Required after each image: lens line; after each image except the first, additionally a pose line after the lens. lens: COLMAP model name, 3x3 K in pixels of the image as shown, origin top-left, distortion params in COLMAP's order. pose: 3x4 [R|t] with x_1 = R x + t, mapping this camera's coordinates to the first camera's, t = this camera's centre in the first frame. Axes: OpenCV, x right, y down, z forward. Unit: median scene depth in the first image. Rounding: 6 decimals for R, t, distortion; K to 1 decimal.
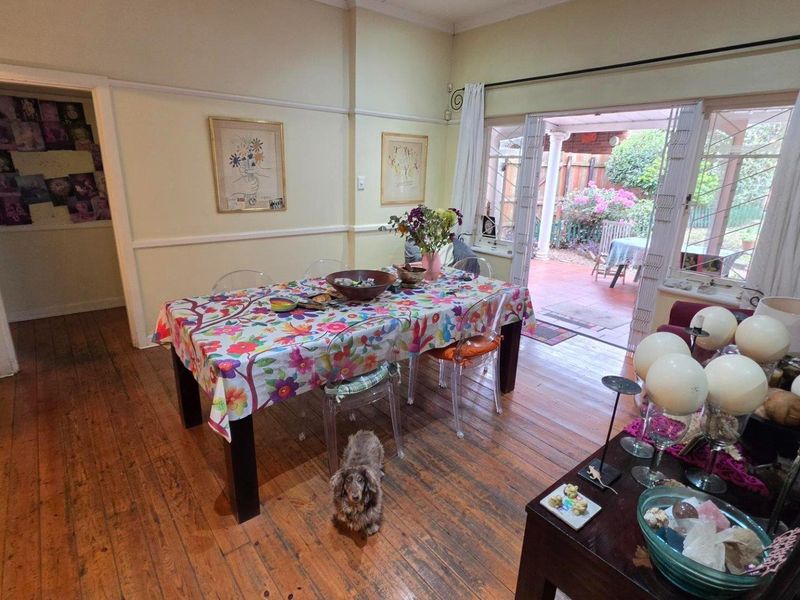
lens RADIAL K [[428.1, 0, 400.0], [0, 428.1, 300.0], [0, 0, 1]] dist [0.000388, -0.000015]
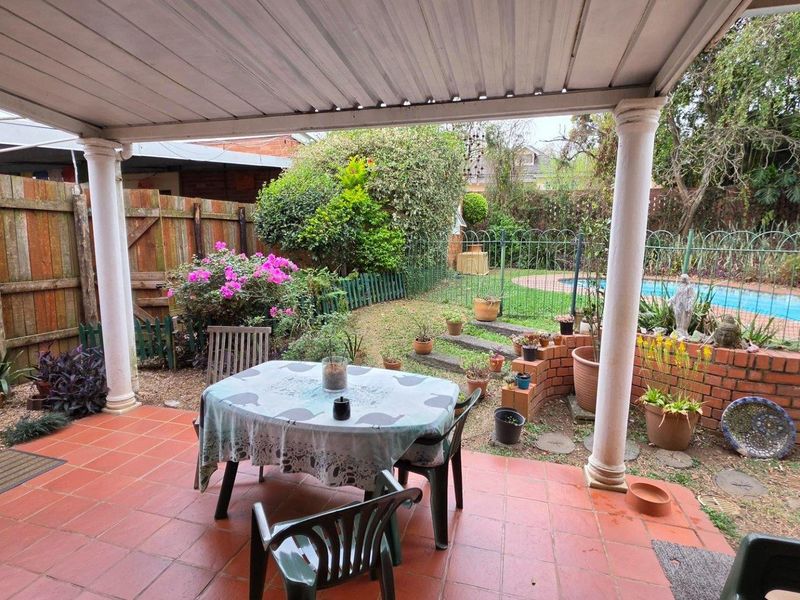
lens RADIAL K [[428.1, 0, 400.0], [0, 428.1, 300.0], [0, 0, 1]] dist [0.000388, -0.000015]
pose [[0.815034, -0.100010, 0.570717, 0.307213], [0.179541, 0.980102, -0.084651, -0.110990], [-0.550894, 0.171461, 0.816772, 0.417024]]
